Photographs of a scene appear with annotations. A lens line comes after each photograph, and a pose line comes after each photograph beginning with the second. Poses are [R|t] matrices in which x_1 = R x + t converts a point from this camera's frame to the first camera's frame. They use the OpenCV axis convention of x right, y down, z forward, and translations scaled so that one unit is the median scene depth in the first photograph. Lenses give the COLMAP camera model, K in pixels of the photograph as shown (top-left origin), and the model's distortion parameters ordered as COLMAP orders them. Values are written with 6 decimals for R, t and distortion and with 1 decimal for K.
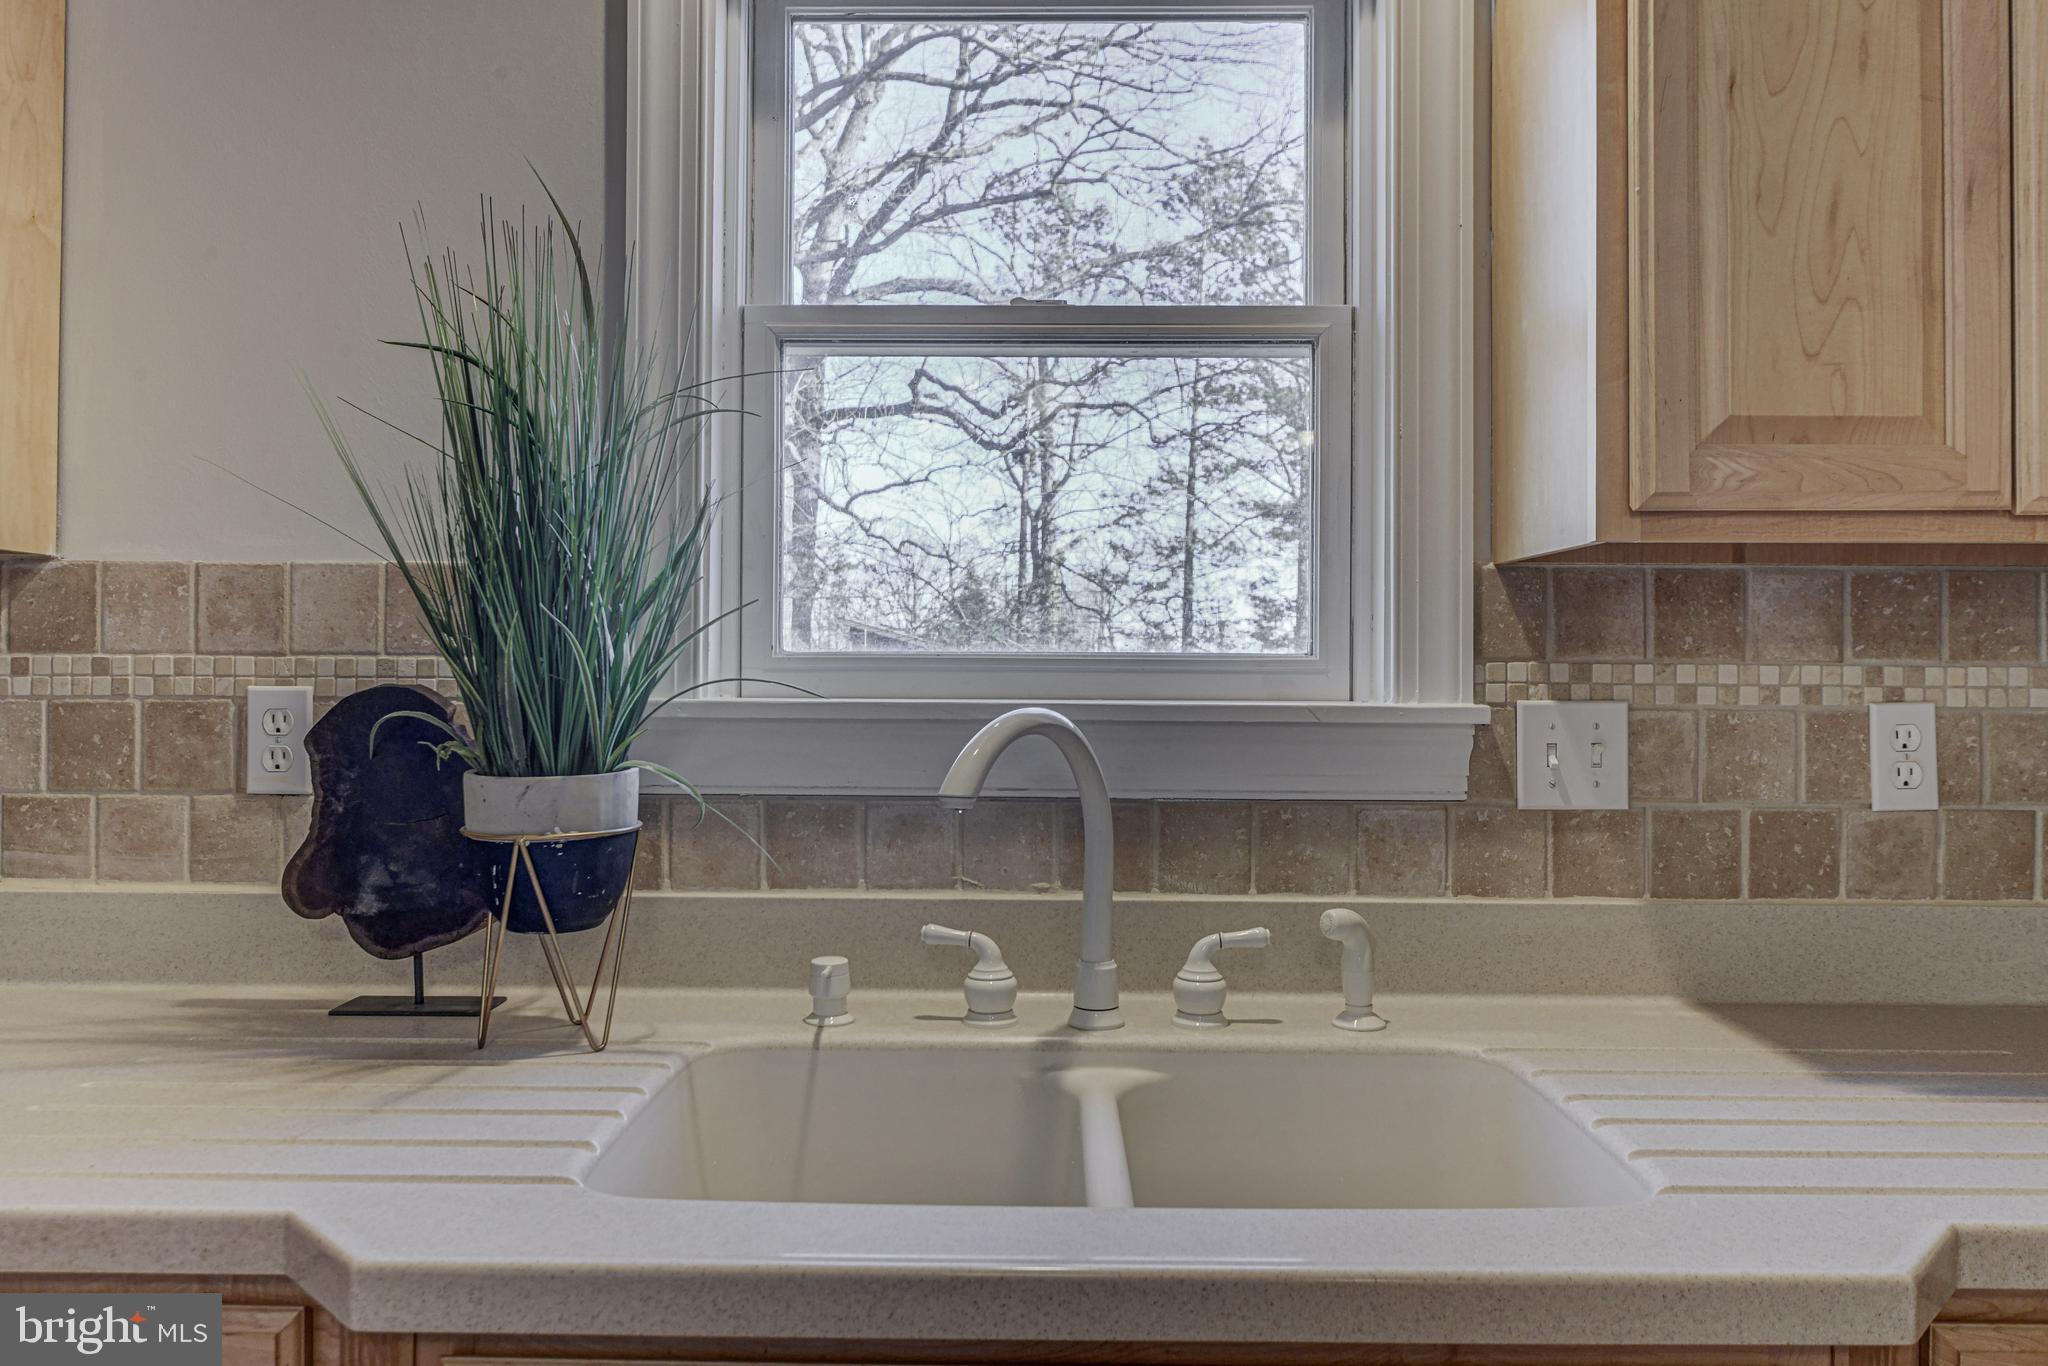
lens RADIAL K [[1460.0, 0, 1026.7], [0, 1460.0, 663.1], [0, 0, 1]] dist [-0.004798, -0.005578]
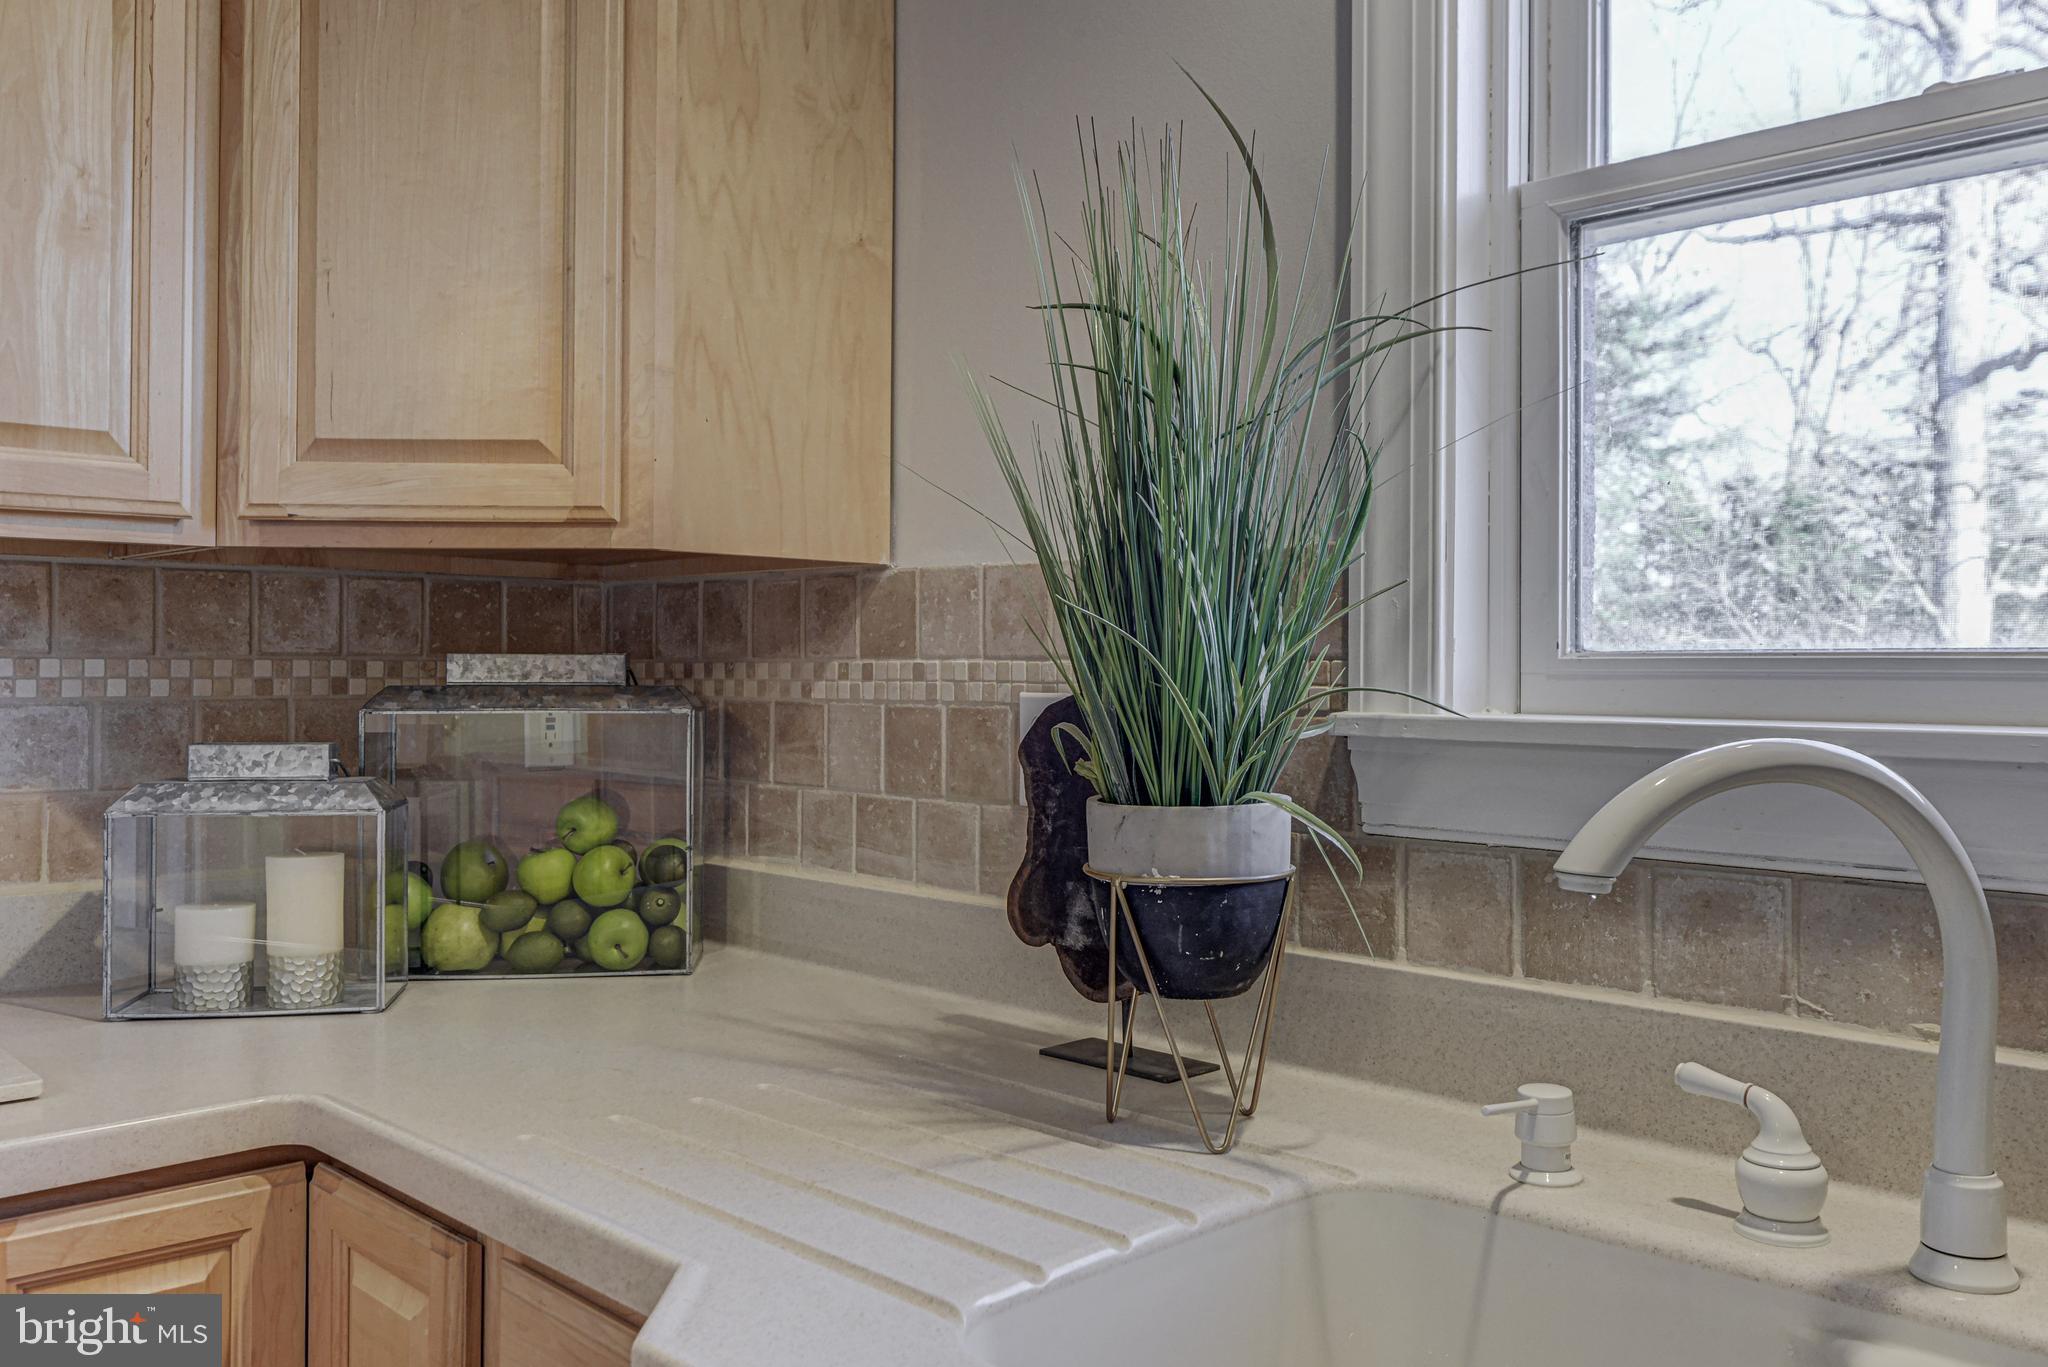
lens RADIAL K [[1655.9, 0, 1024.2], [0, 1655.9, 654.5], [0, 0, 1]] dist [0.011167, -0.014078]
pose [[0.715731, -0.007228, -0.698338, 0.225264], [0.002183, 0.999965, -0.008112, -0.000247], [0.698372, 0.004281, 0.715722, 0.232074]]
